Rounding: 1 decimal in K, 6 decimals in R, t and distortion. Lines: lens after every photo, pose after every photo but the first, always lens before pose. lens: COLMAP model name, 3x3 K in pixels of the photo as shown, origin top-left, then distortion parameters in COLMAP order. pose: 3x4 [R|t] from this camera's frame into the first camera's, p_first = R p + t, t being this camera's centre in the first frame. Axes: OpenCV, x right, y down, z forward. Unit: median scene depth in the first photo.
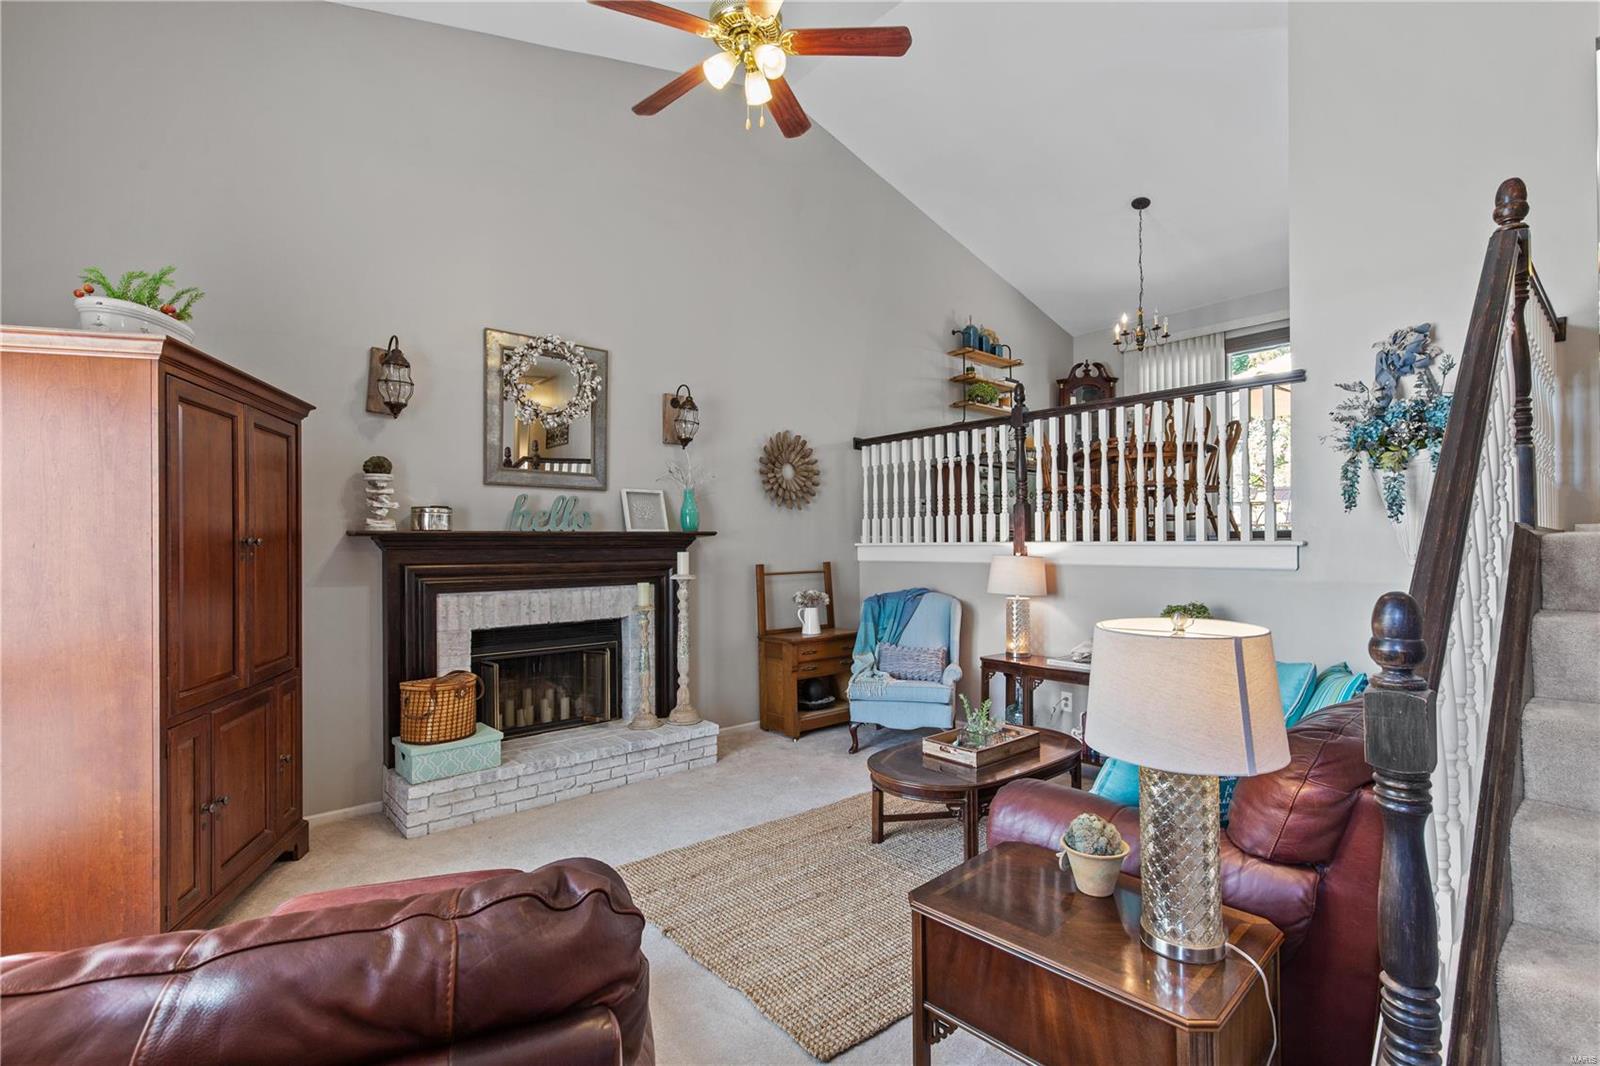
lens RADIAL K [[729.5, 0, 797.5], [0, 729.5, 536.8], [0, 0, 1]] dist [0.011962, -0.003053]
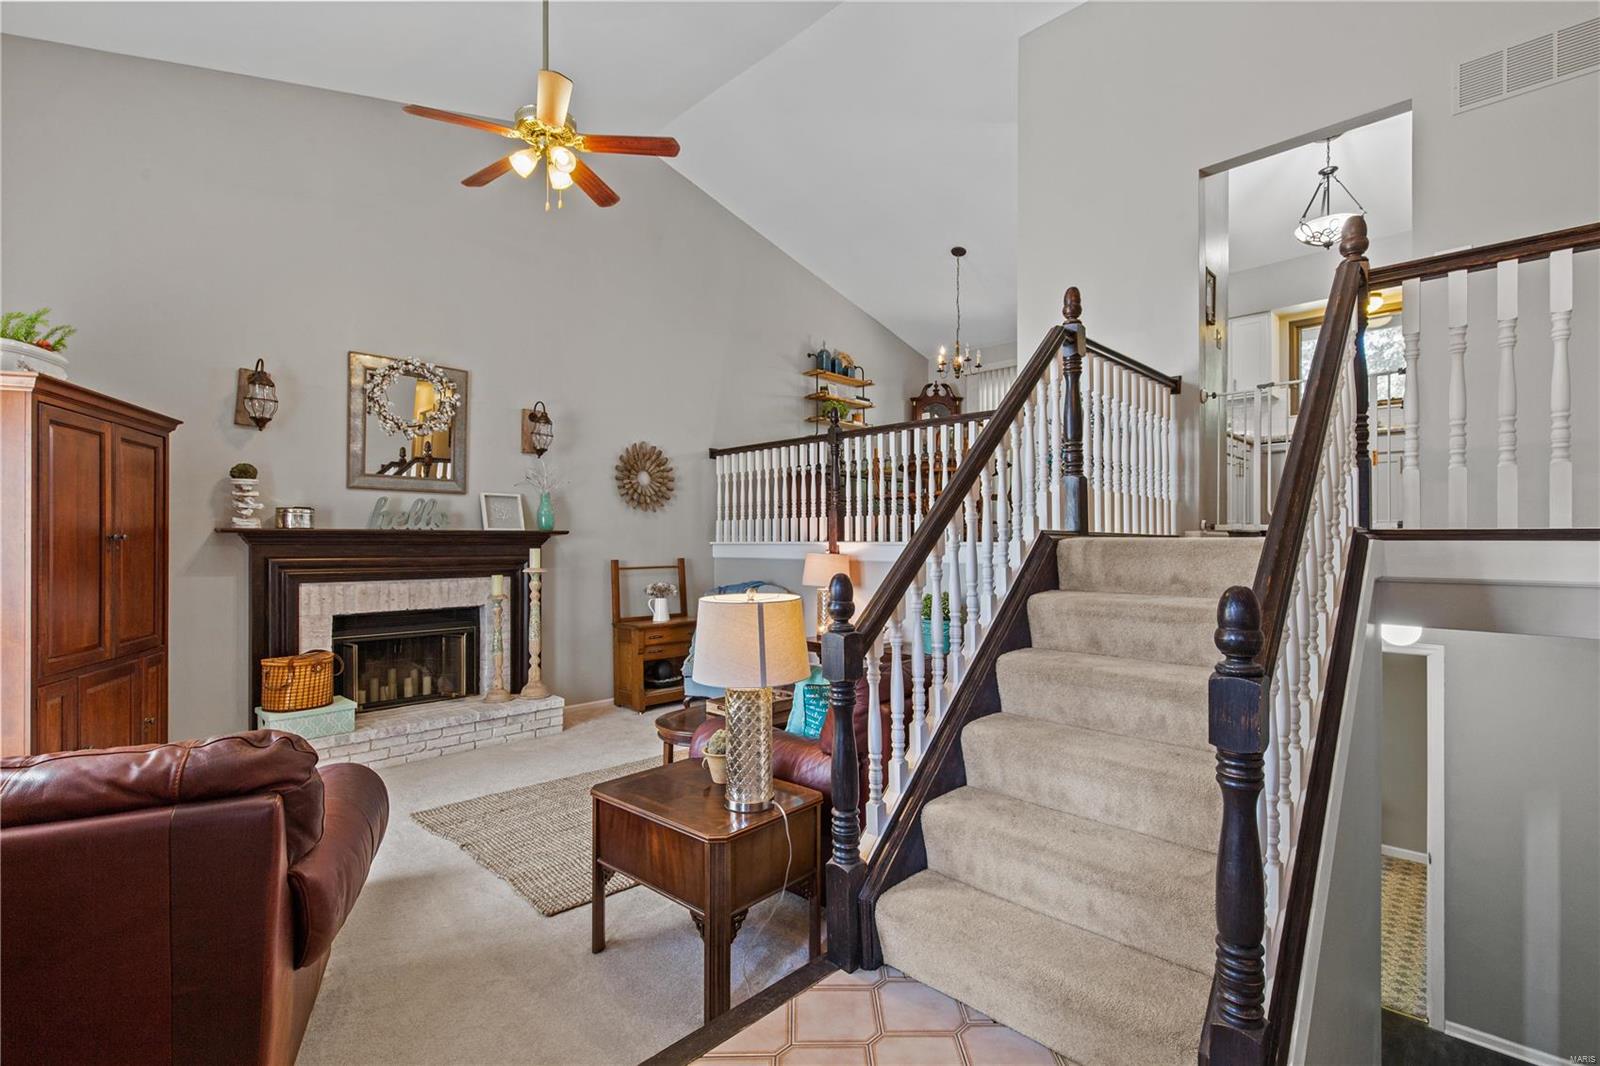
lens RADIAL K [[729.5, 0, 802.4], [0, 729.5, 535.7], [0, 0, 1]] dist [0.011962, -0.003053]
pose [[0.996783, 0.007378, 0.079805, 0.193879], [-0.007414, 0.999973, 0.000146, -0.002972], [-0.079801, -0.000738, 0.996811, -0.202291]]
